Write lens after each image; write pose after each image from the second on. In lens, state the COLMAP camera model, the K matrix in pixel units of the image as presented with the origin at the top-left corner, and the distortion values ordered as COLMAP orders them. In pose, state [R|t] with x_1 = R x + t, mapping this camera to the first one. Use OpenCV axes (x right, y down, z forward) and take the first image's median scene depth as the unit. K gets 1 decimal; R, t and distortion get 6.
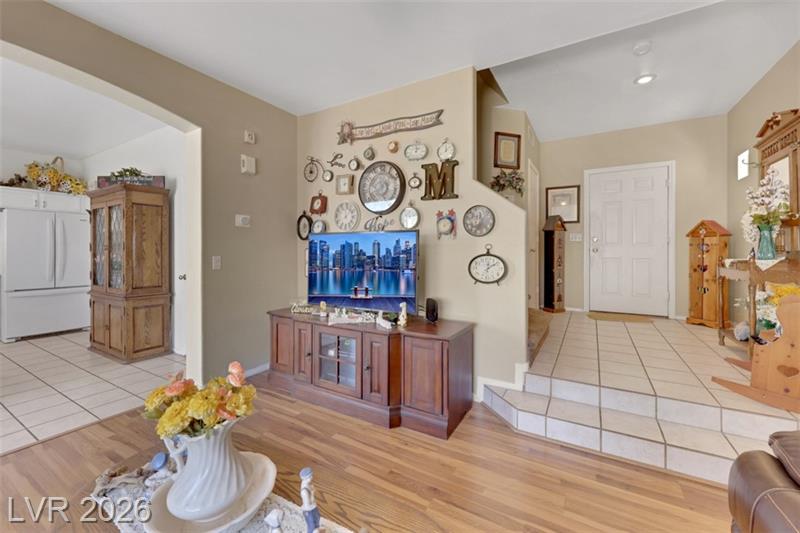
lens RADIAL K [[324.1, 0, 395.2], [0, 324.1, 250.4], [0, 0, 1]] dist [0.000549, 0.000168]
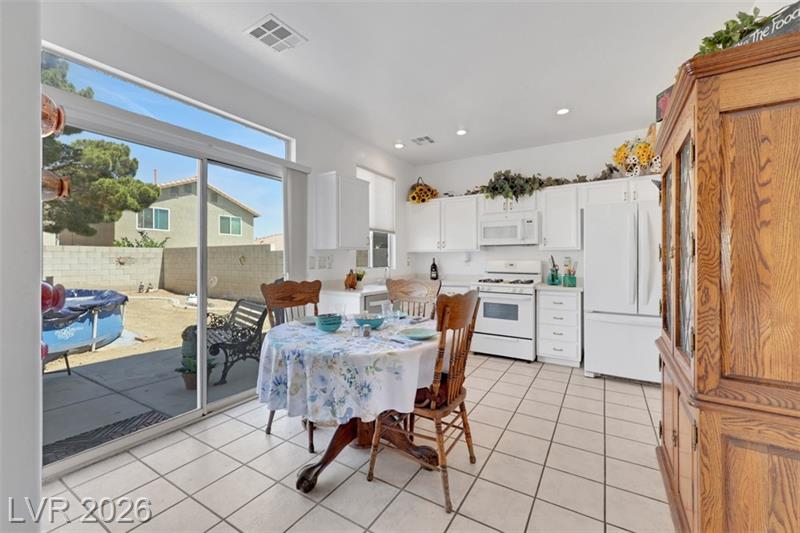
lens RADIAL K [[324.1, 0, 403.3], [0, 324.1, 258.5], [0, 0, 1]] dist [0.000549, 0.000168]
pose [[-0.021661, -0.000873, -0.999765, -0.539251], [-0.002656, 0.999996, -0.000816, 0.000880], [0.999762, 0.002638, -0.021664, 0.775568]]
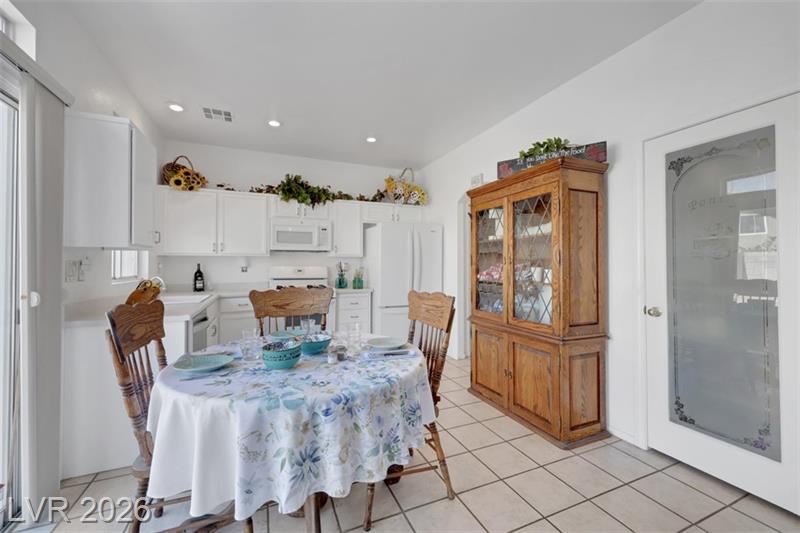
lens RADIAL K [[324.1, 0, 393.2], [0, 324.1, 260.5], [0, 0, 1]] dist [0.000549, 0.000168]
pose [[0.799252, -0.008681, -0.600933, -0.793889], [-0.002120, 0.999849, -0.017263, 0.004379], [0.600992, 0.015072, 0.799113, 0.336896]]
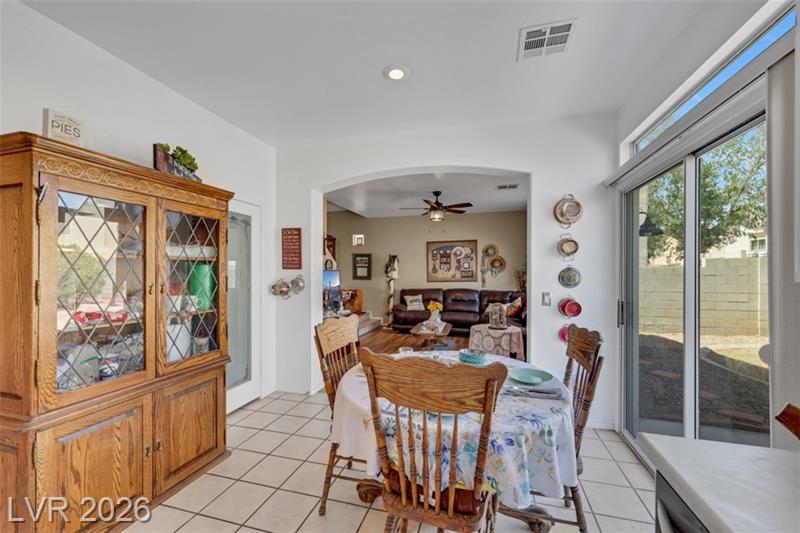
lens RADIAL K [[324.1, 0, 397.0], [0, 324.1, 273.0], [0, 0, 1]] dist [0.000549, 0.000168]
pose [[-0.244280, -0.002551, 0.969701, -1.768178], [0.003931, 0.999986, 0.003621, -0.040325], [-0.969697, 0.004696, -0.244266, 0.912920]]
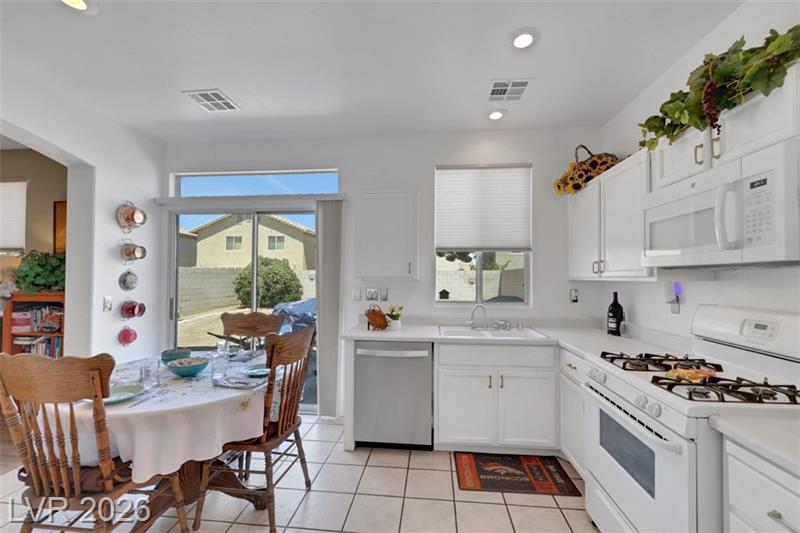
lens RADIAL K [[324.1, 0, 399.1], [0, 324.1, 271.5], [0, 0, 1]] dist [0.000549, 0.000168]
pose [[-0.910301, -0.010320, -0.413818, -1.320629], [-0.005446, 0.999901, -0.012956, -0.042332], [0.413911, -0.009540, -0.910267, 1.419116]]
